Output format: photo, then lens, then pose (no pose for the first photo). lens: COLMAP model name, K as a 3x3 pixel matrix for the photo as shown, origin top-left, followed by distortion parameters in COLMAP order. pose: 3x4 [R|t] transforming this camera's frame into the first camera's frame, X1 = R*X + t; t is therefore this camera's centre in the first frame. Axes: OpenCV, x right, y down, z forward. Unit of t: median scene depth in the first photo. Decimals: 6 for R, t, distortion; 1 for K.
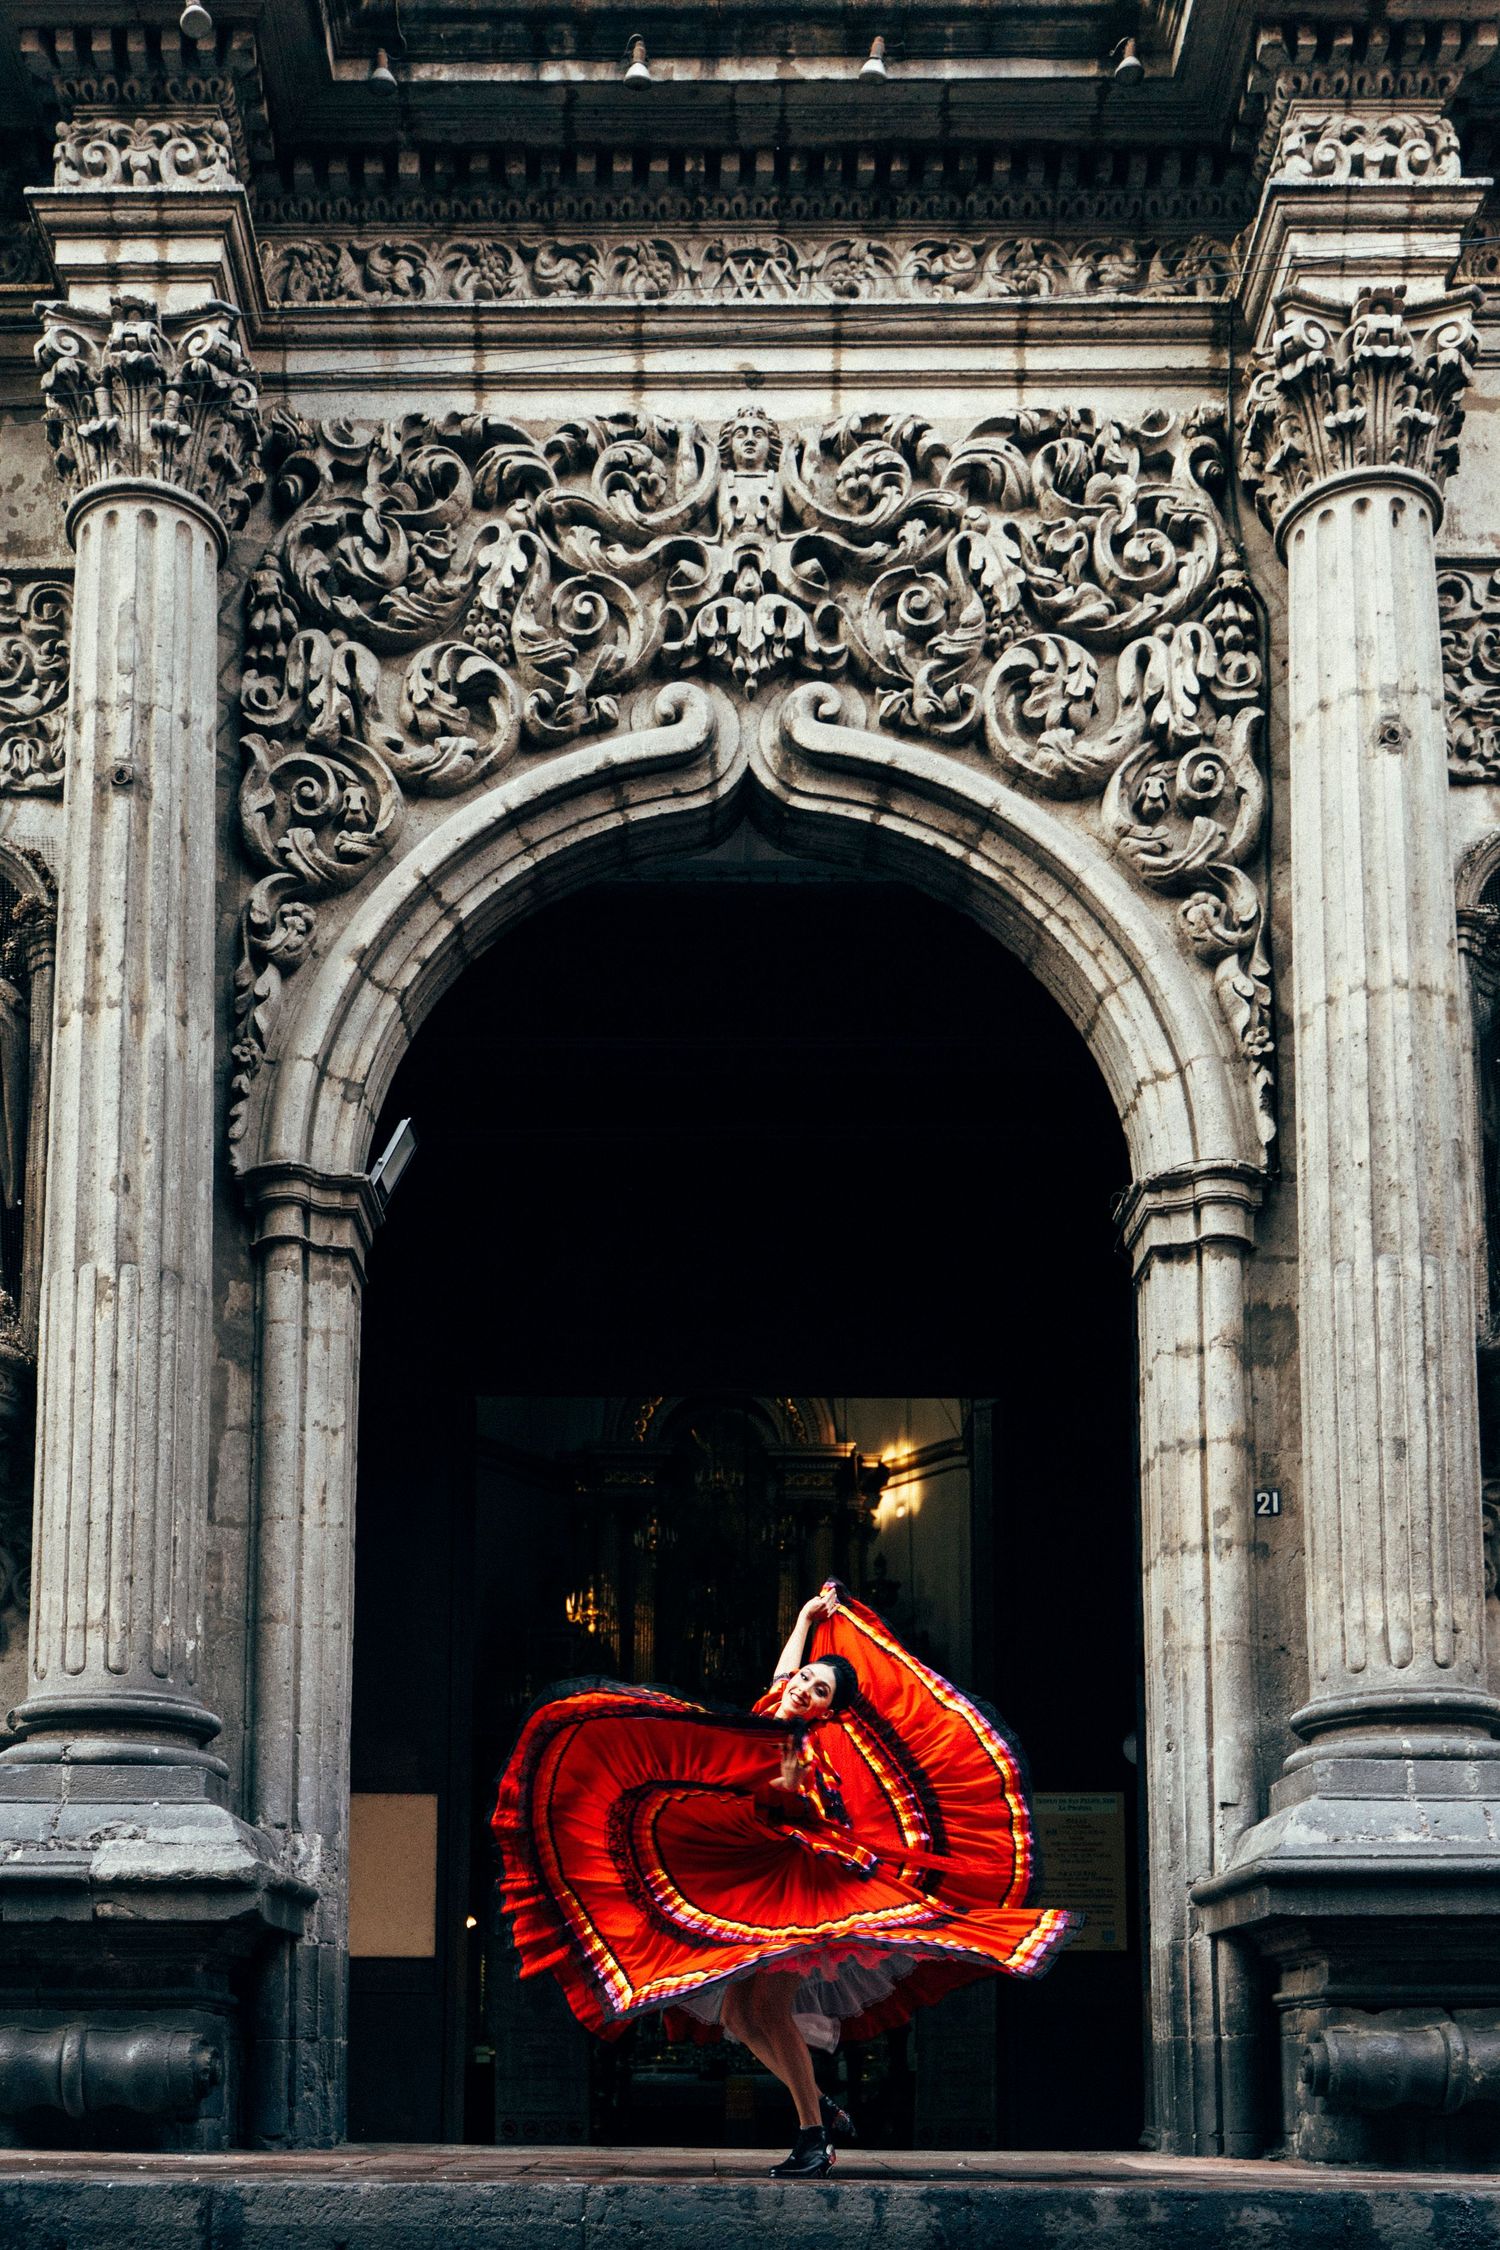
lens RADIAL K [[4861.4, 0, 753.3], [0, 4861.4, 1129.5], [0, 0, 1]] dist [-0.008997, -0.019089]
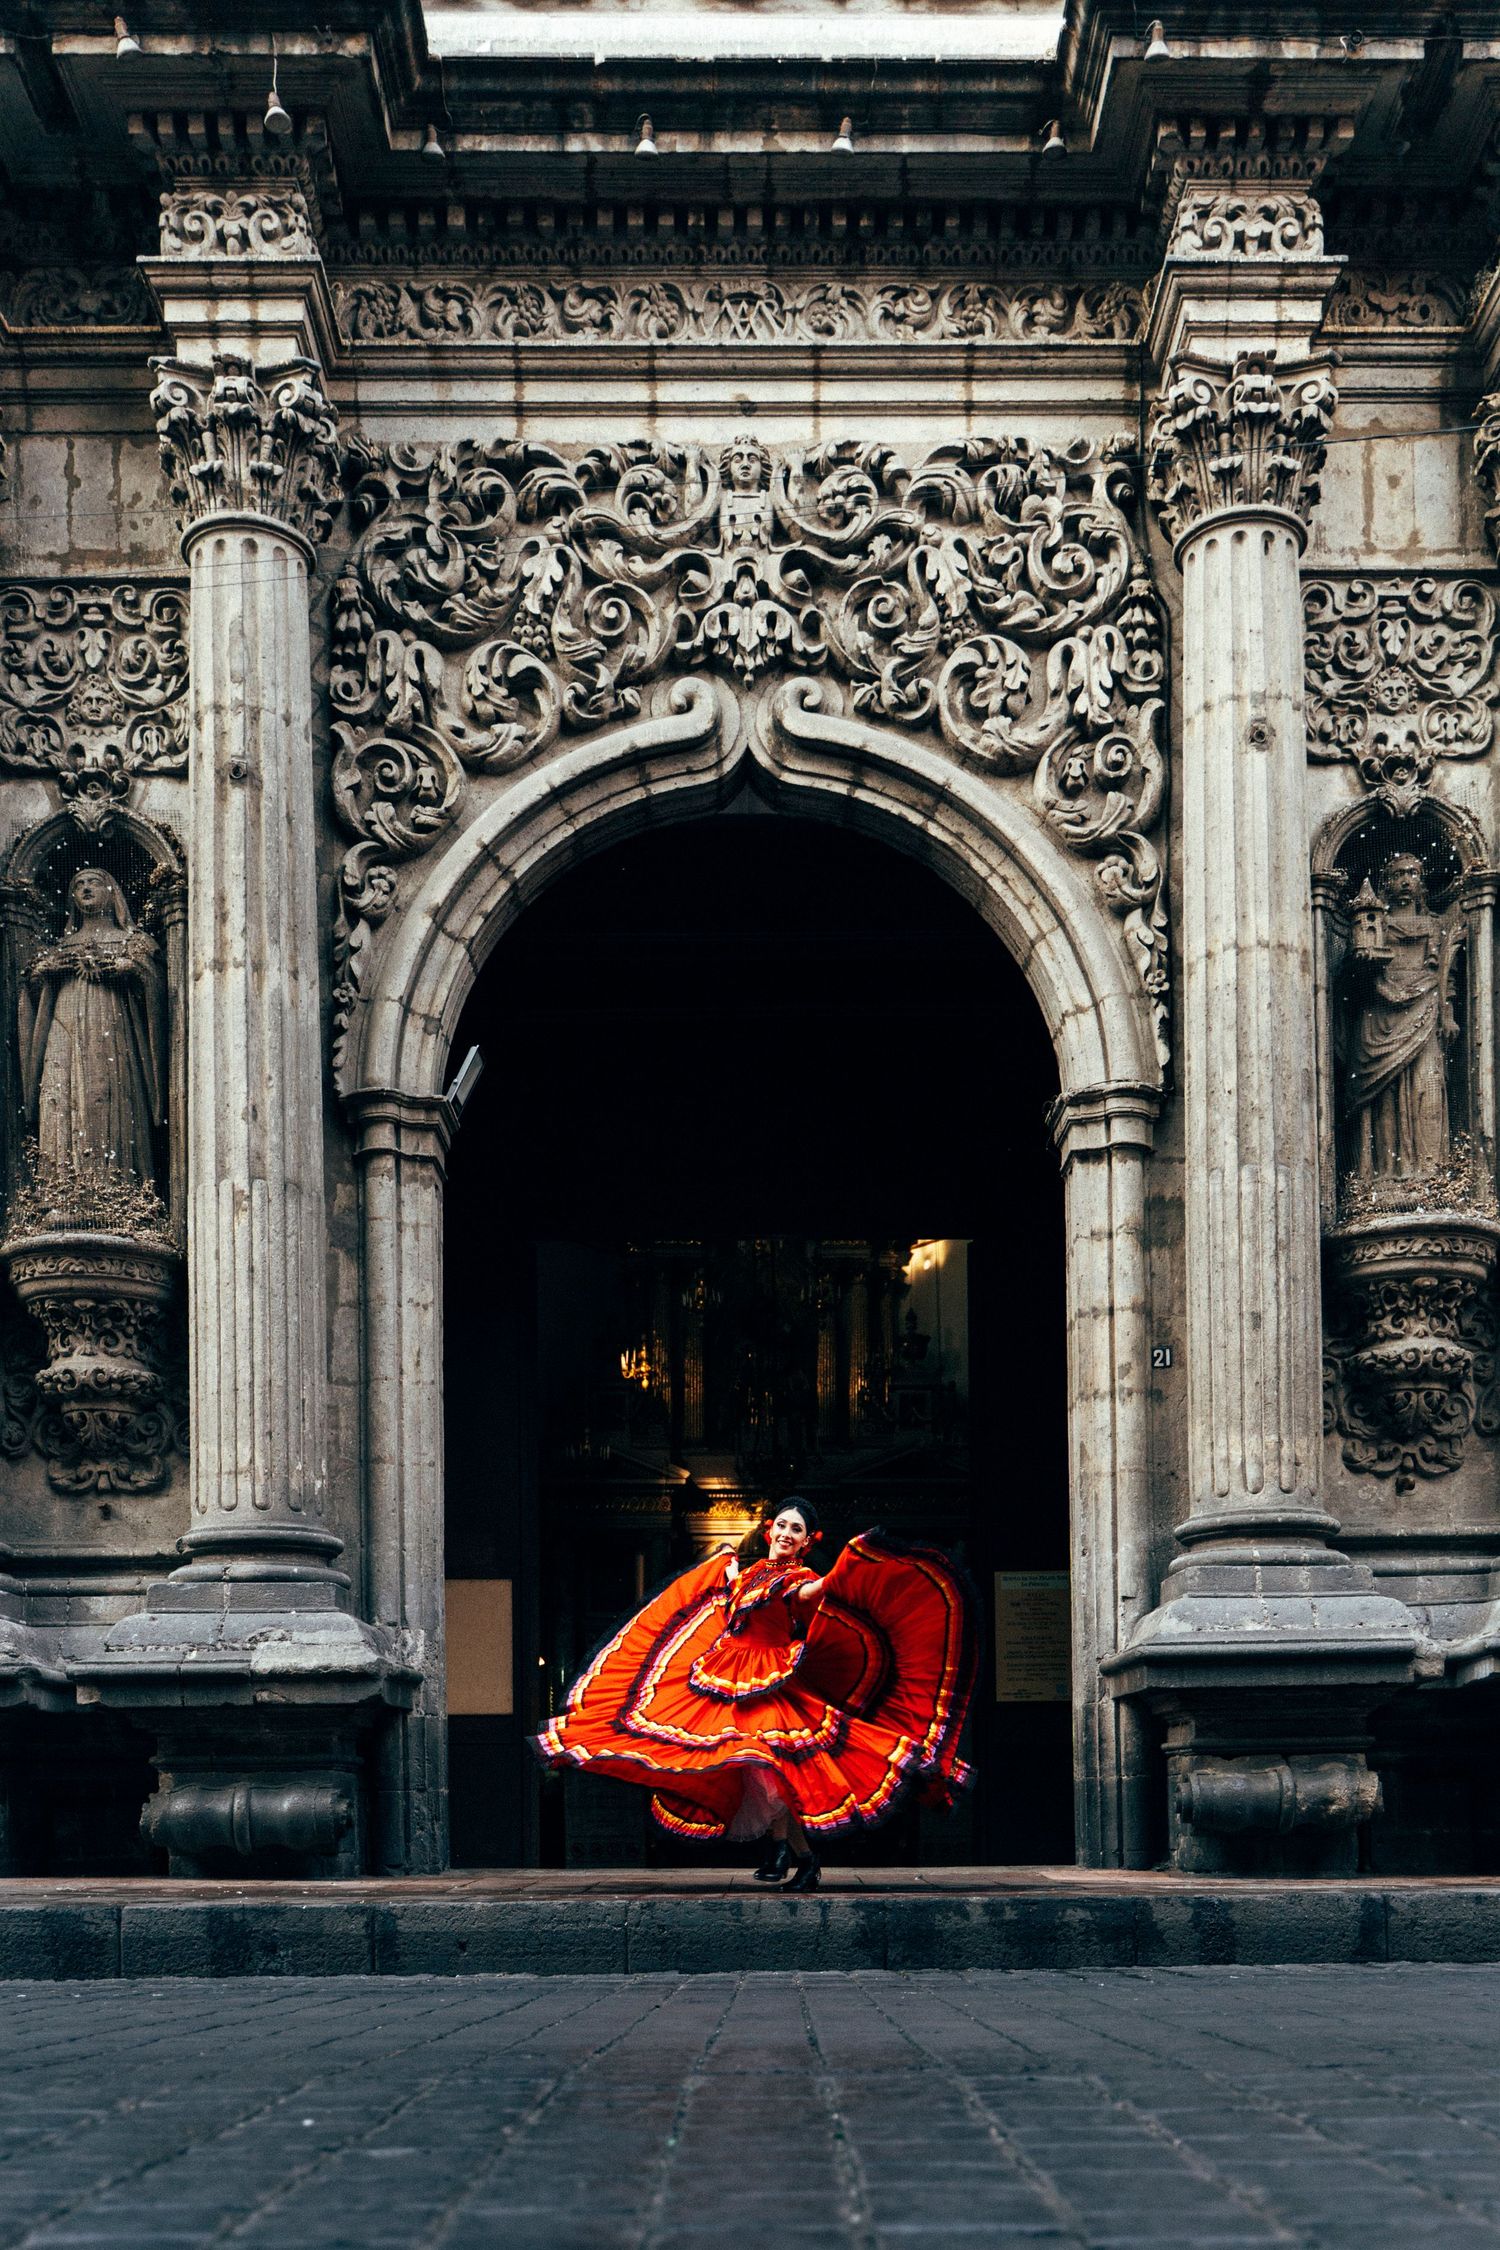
lens RADIAL K [[4861.4, 0, 753.3], [0, 4861.4, 1129.5], [0, 0, 1]] dist [-0.008997, -0.019089]
pose [[0.999748, -0.019465, -0.011221, 0.012293], [0.020094, 0.998060, 0.058921, -0.050863], [0.010053, -0.059131, 0.998200, -0.226792]]
